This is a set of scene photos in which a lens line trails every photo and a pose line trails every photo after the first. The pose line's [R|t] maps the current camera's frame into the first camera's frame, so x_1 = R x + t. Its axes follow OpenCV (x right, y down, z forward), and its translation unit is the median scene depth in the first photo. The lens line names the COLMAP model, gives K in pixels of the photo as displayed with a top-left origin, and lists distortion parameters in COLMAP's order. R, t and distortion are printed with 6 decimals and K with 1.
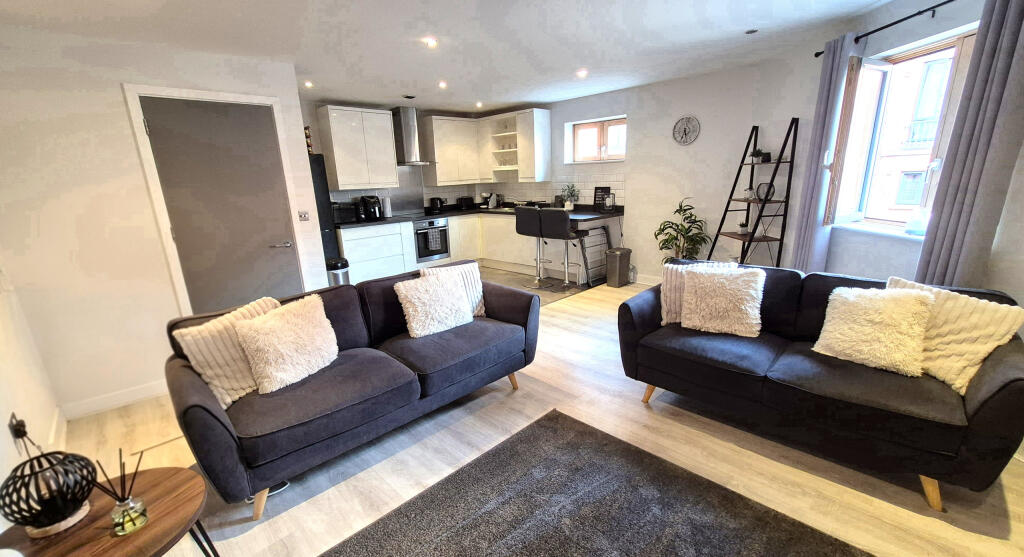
lens RADIAL K [[418.8, 0, 510.3], [0, 418.8, 292.2], [0, 0, 1]] dist [-0.001843, -0.000029]
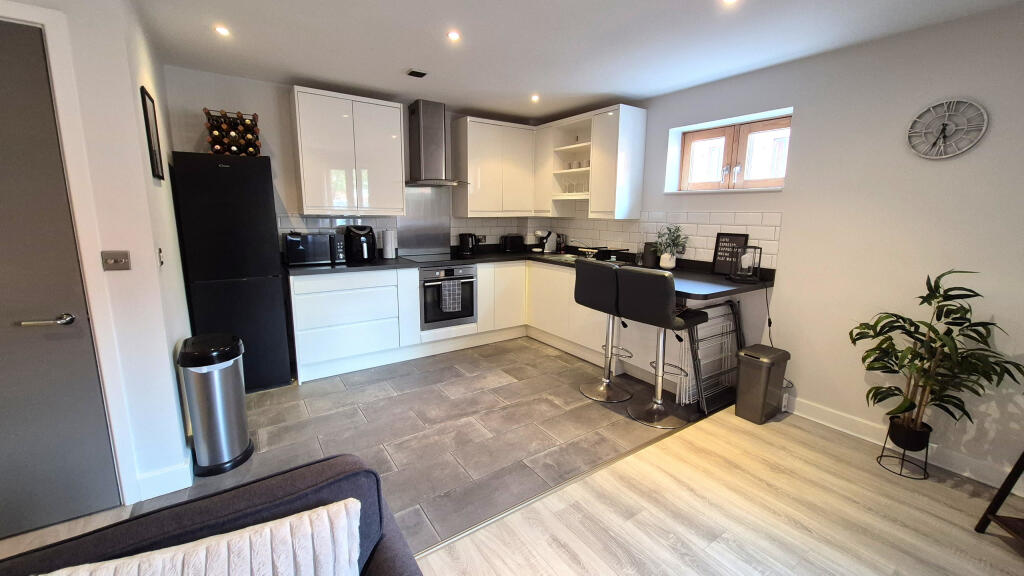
lens RADIAL K [[405.0, 0, 520.0], [0, 405.0, 285.7], [0, 0, 1]] dist [0.000423, -0.000029]
pose [[0.983219, 0.080168, -0.163871, 0.028409], [-0.094558, 0.992139, -0.081973, -0.102233], [0.156011, 0.096092, 0.983070, 0.395287]]
